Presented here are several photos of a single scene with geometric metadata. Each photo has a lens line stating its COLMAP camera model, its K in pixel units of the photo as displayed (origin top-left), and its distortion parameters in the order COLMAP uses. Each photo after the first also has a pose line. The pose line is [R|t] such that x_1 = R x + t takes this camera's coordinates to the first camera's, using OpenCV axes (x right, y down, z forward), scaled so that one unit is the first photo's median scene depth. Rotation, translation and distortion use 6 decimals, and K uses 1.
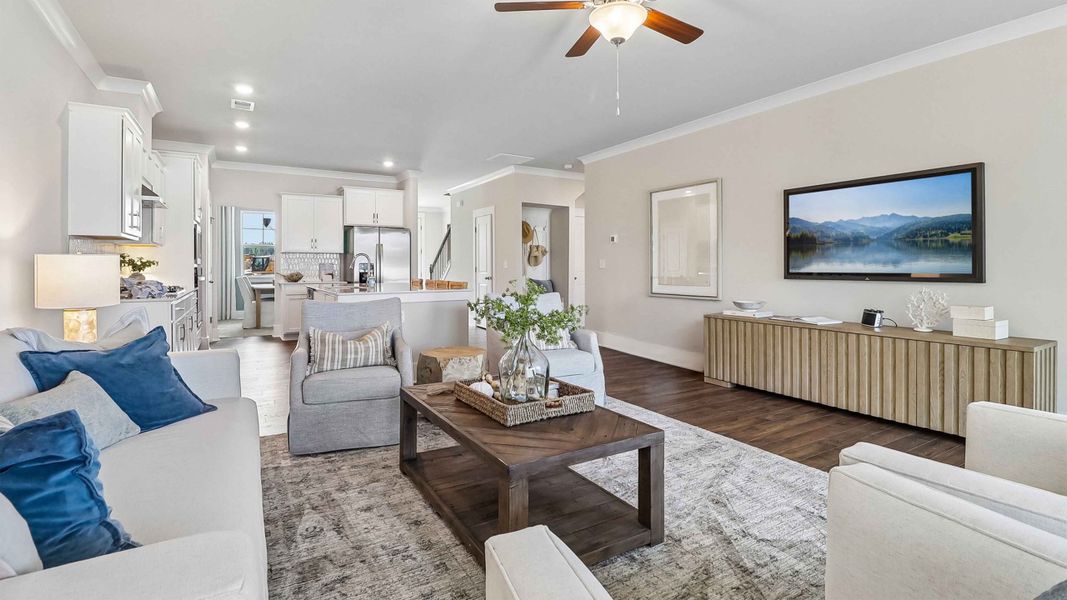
lens RADIAL K [[499.8, 0, 533.3], [0, 499.8, 278.4], [0, 0, 1]] dist [-0.009374, -0.000160]
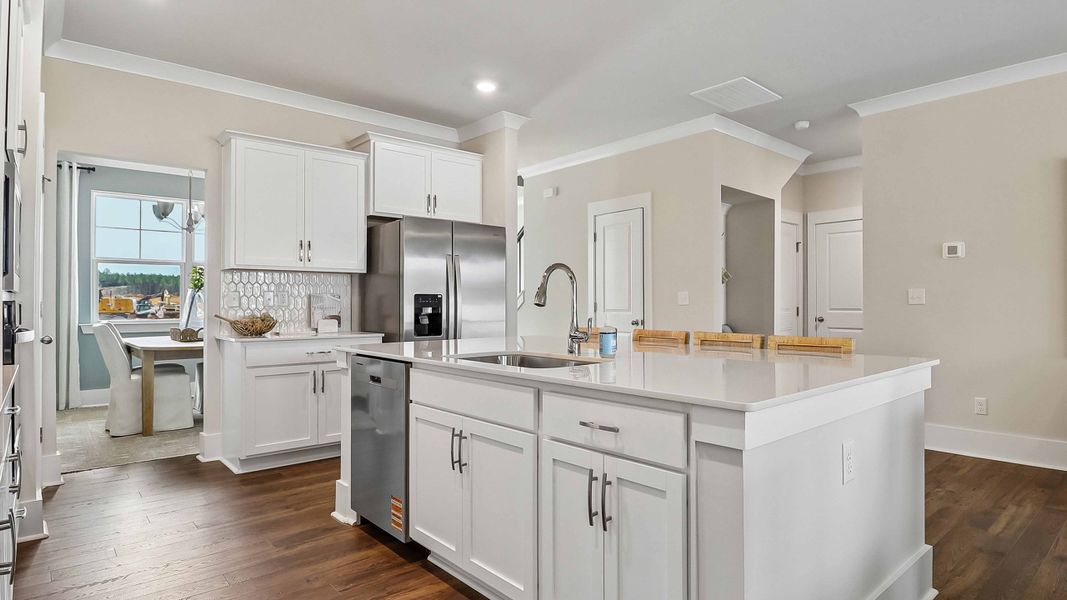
lens RADIAL K [[516.4, 0, 533.5], [0, 516.4, 300.0], [0, 0, 1]] dist [-0.013974, 0.000115]
pose [[0.970508, 0.001857, 0.241060, -0.346896], [0.005157, 0.999582, -0.028464, -0.009925], [-0.241012, 0.028867, 0.970093, 0.487184]]
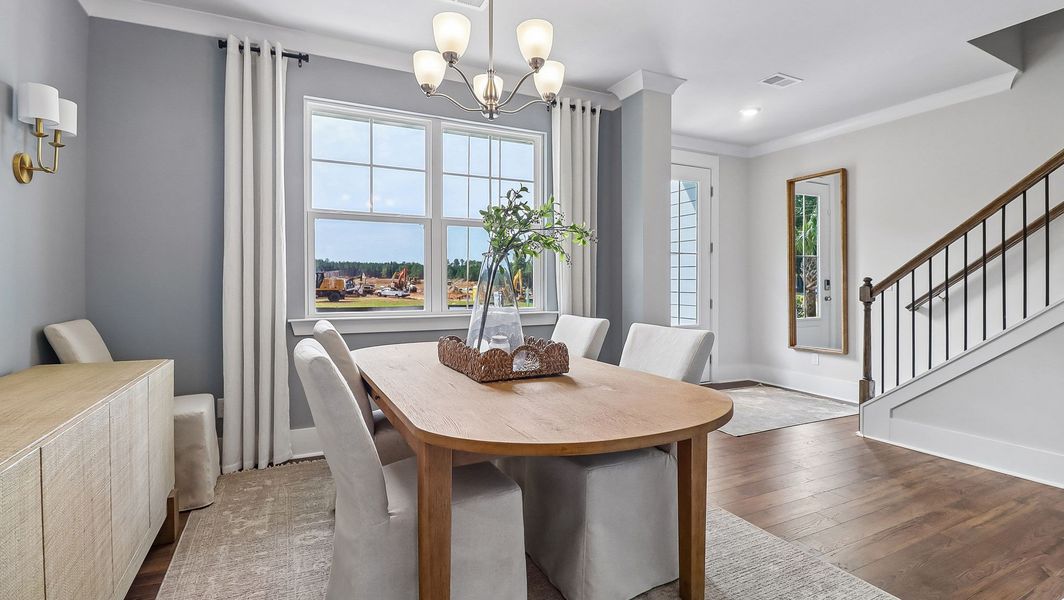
lens RADIAL K [[498.4, 0, 531.8], [0, 498.4, 278.4], [0, 0, 1]] dist [-0.009374, -0.000160]
pose [[0.998023, -0.002479, -0.062799, -0.535560], [0.000559, 0.999533, -0.030561, -0.020874], [0.062846, 0.030465, 0.997558, 0.877528]]
